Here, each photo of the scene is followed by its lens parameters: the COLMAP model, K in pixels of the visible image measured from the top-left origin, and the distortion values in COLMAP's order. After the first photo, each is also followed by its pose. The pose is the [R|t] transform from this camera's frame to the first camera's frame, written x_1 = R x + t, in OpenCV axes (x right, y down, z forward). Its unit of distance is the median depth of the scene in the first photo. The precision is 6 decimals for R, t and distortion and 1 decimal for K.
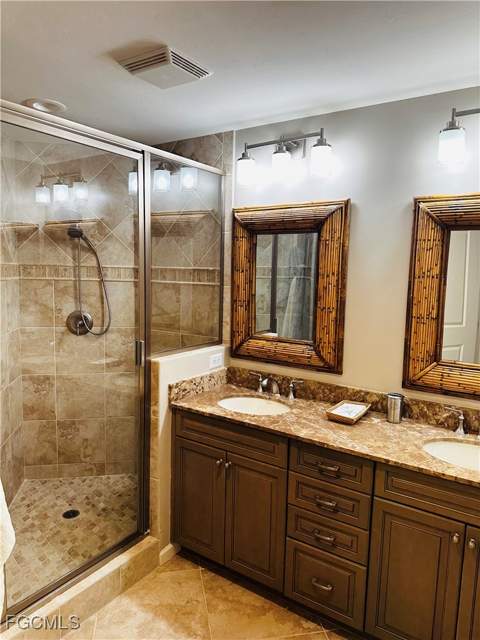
lens RADIAL K [[448.2, 0, 237.8], [0, 448.2, 320.7], [0, 0, 1]] dist [0.043079, -0.064808]
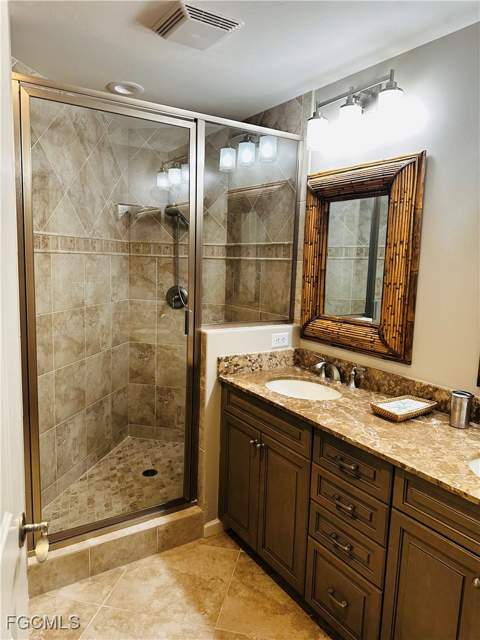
lens RADIAL K [[448.2, 0, 196.7], [0, 448.2, 310.5], [0, 0, 1]] dist [0.043079, -0.064808]
pose [[0.920915, 0.056871, -0.385592, 0.175912], [-0.054390, 0.998369, 0.017351, 0.025357], [0.385950, 0.004994, 0.922506, 0.072279]]
